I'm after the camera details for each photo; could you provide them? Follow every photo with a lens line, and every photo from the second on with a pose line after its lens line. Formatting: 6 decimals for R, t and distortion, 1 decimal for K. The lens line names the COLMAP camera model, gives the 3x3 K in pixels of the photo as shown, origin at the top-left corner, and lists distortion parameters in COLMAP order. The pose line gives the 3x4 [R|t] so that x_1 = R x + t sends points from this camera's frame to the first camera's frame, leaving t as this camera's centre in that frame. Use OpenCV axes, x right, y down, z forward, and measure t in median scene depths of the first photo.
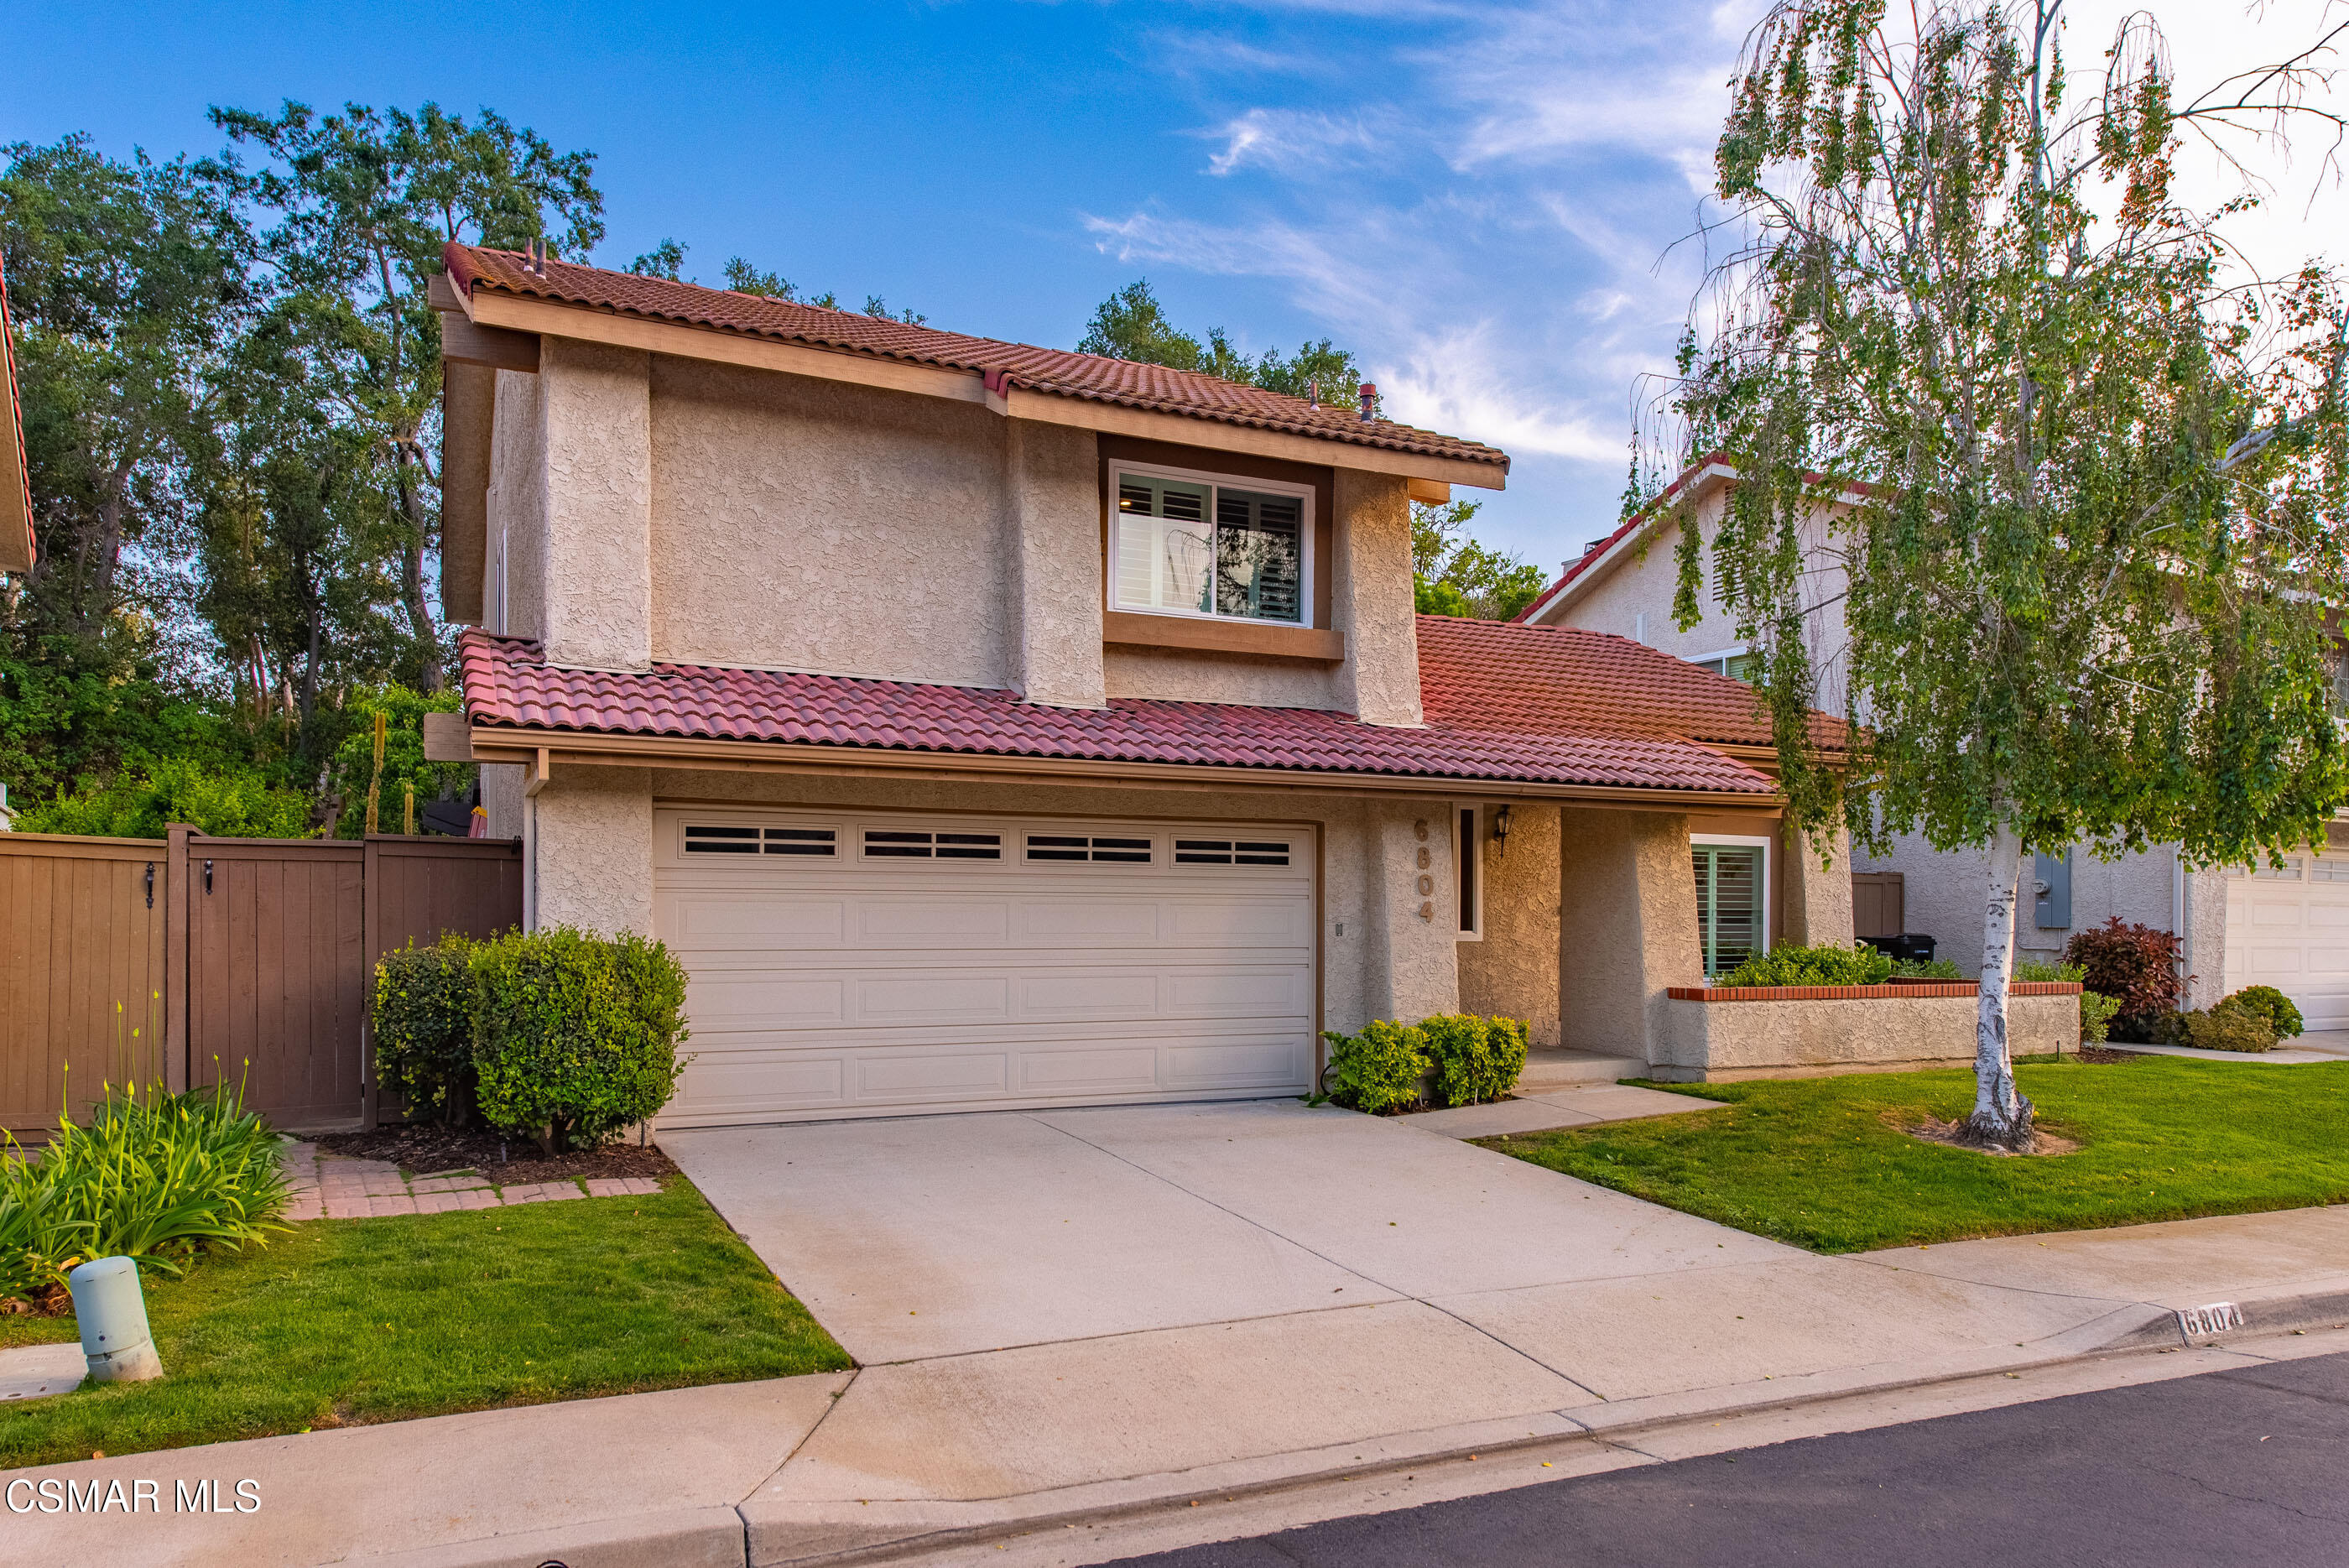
lens RADIAL K [[1640.0, 0, 1173.7], [0, 1640.0, 797.9], [0, 0, 1]] dist [0.008892, 0.000869]
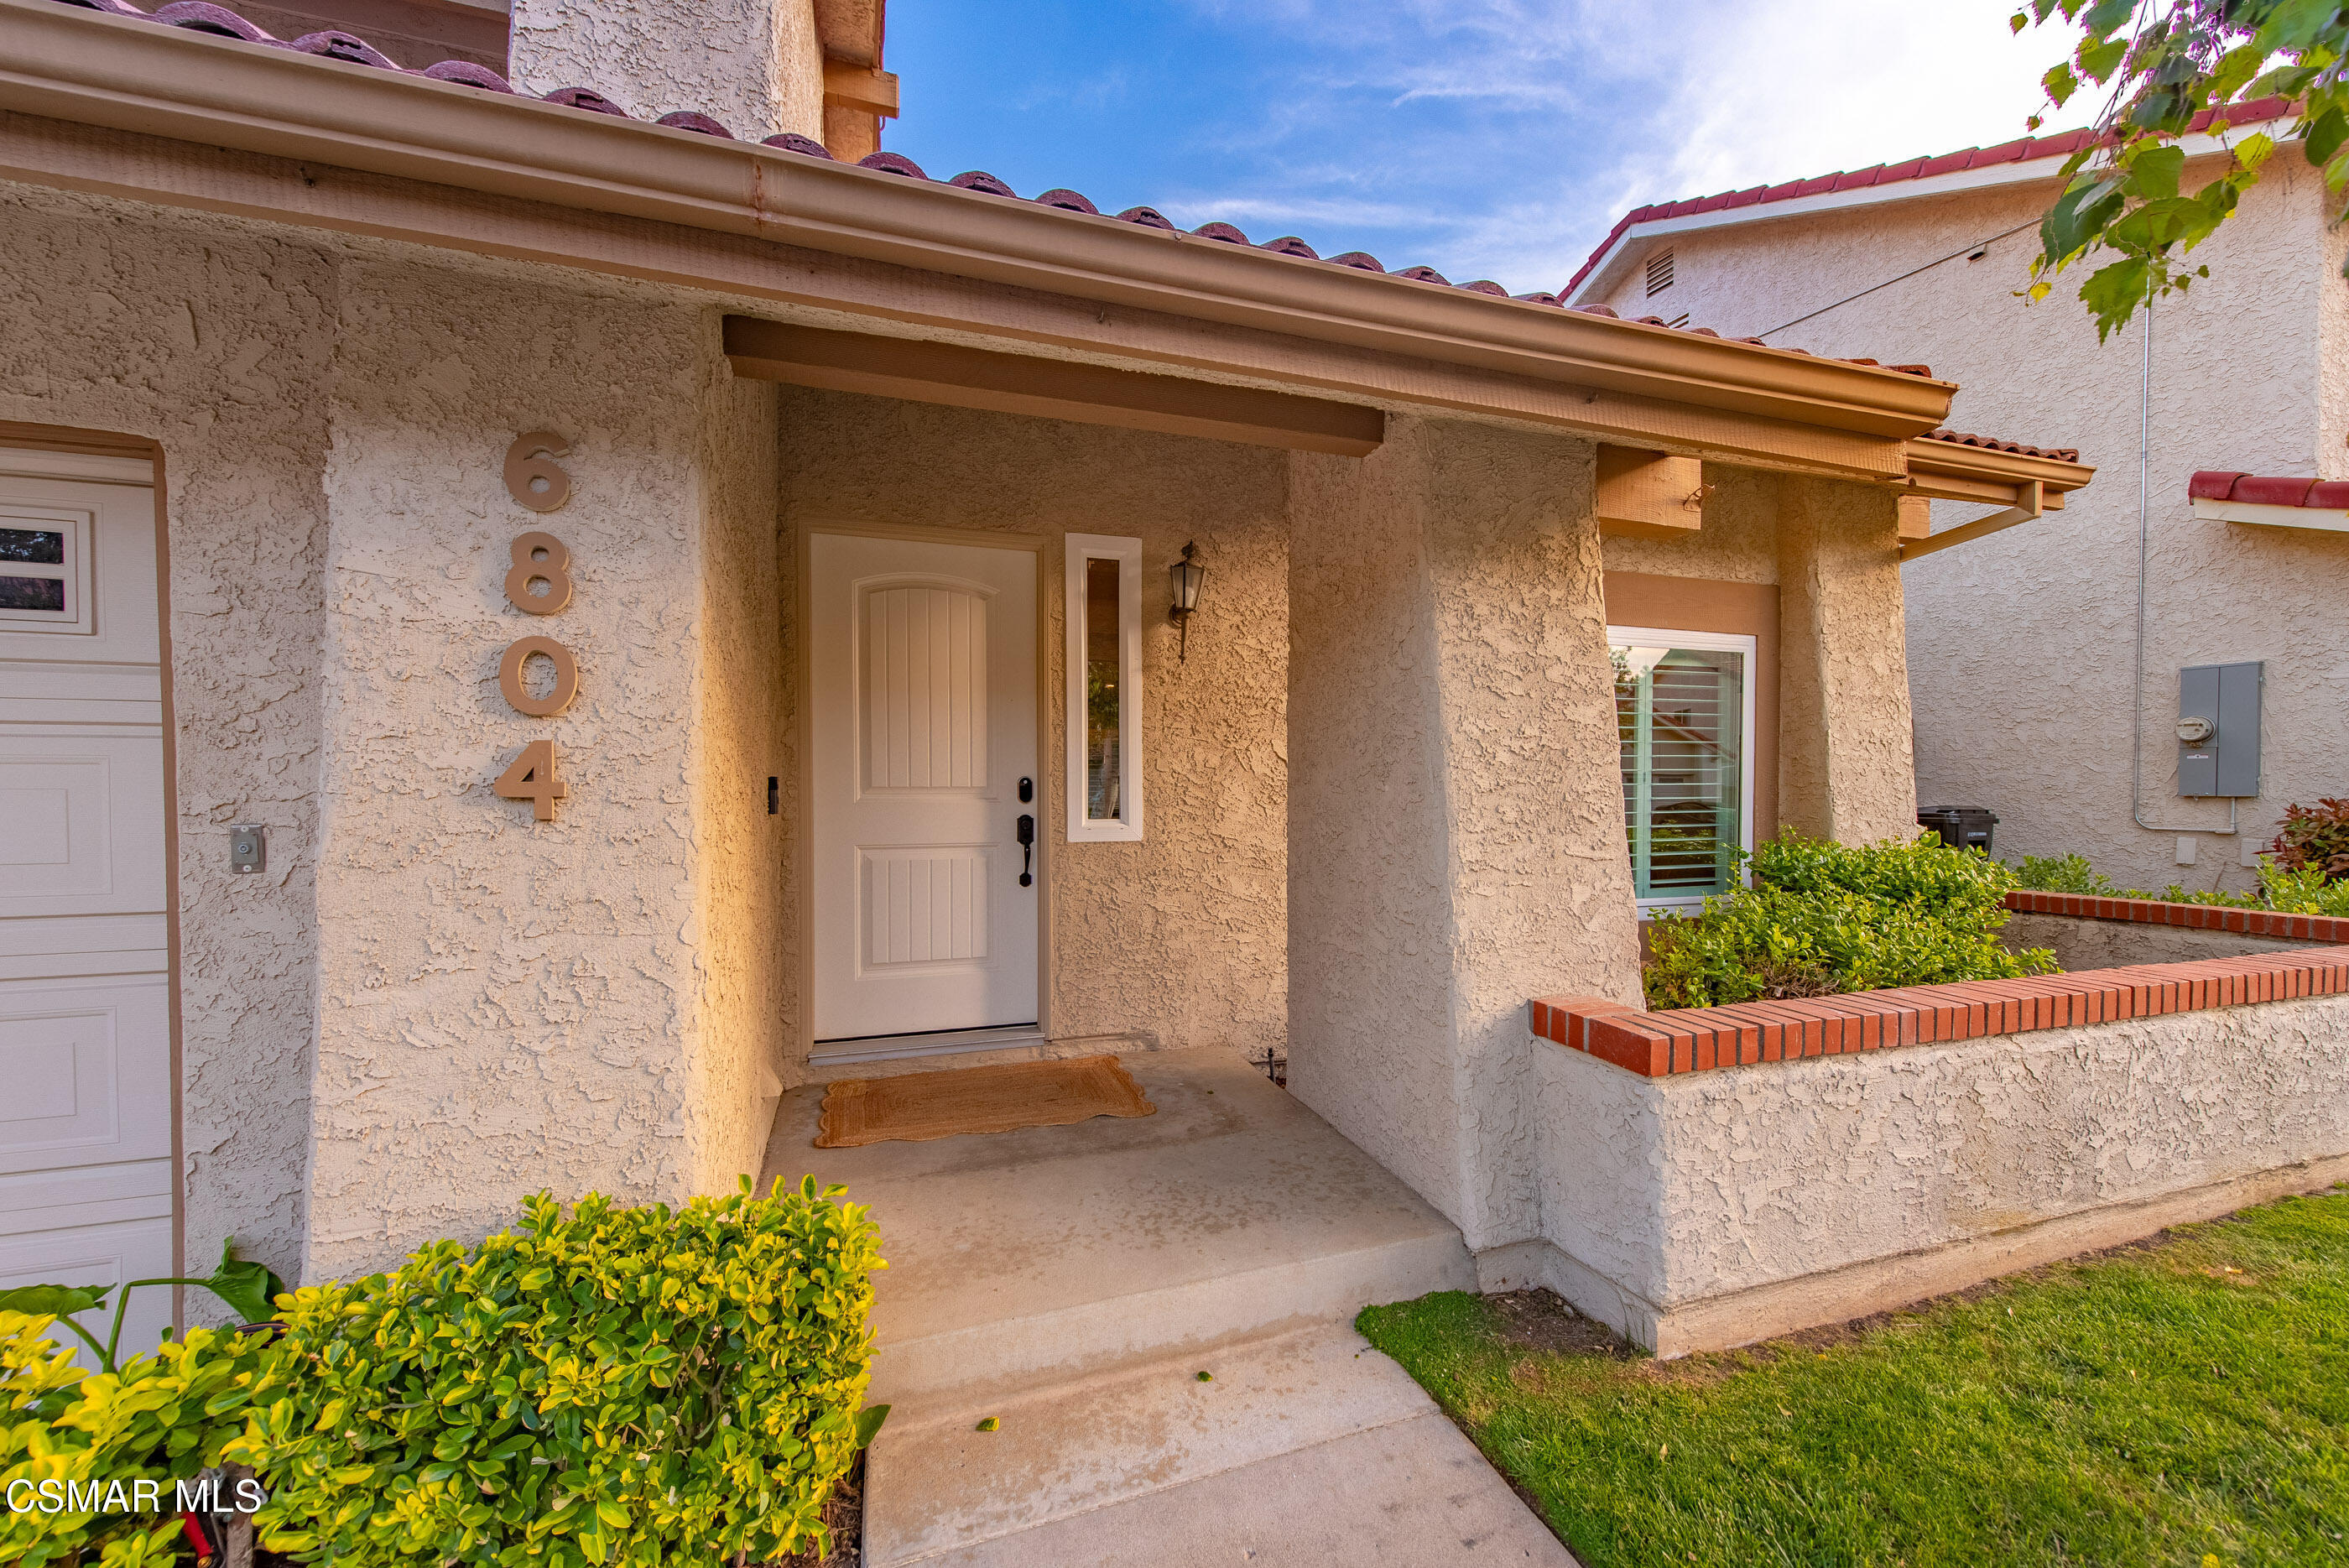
lens RADIAL K [[936.5, 0, 1180.2], [0, 936.5, 765.4], [0, 0, 1]] dist [0.000756, 0.000081]
pose [[0.993831, -0.009699, -0.110482, 0.248483], [0.015601, 0.998489, 0.052683, 0.055902], [0.109804, -0.054082, 0.992481, 0.795670]]
